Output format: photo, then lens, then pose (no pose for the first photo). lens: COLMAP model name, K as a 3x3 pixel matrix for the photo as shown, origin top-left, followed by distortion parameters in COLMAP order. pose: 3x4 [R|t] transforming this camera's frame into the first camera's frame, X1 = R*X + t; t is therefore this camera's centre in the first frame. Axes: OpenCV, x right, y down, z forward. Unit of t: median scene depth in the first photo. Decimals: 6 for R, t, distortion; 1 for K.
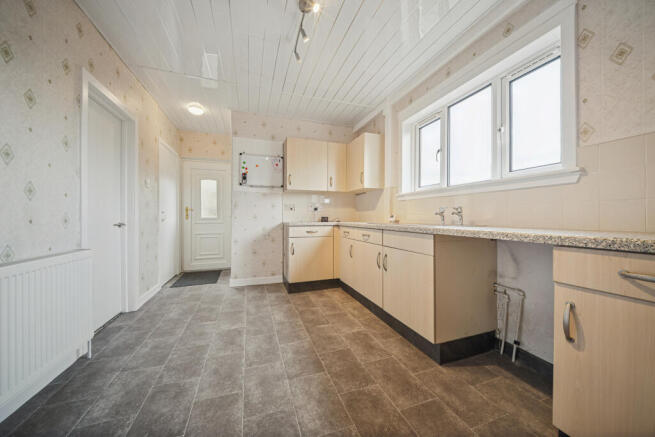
lens RADIAL K [[229.7, 0, 327.0], [0, 229.7, 218.6], [0, 0, 1]] dist [-0.001249, -0.000040]
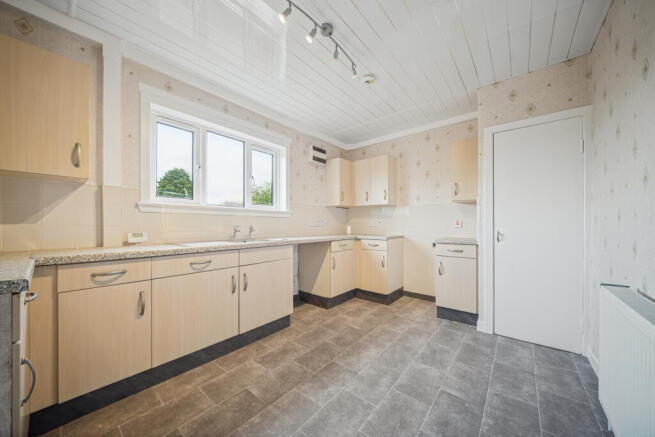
lens RADIAL K [[229.7, 0, 326.0], [0, 229.7, 222.1], [0, 0, 1]] dist [-0.001249, -0.000040]
pose [[-0.516067, 0.003276, 0.856542, -0.865290], [0.000178, 0.999993, -0.003717, -0.061472], [-0.856548, -0.001766, -0.516064, 1.595928]]
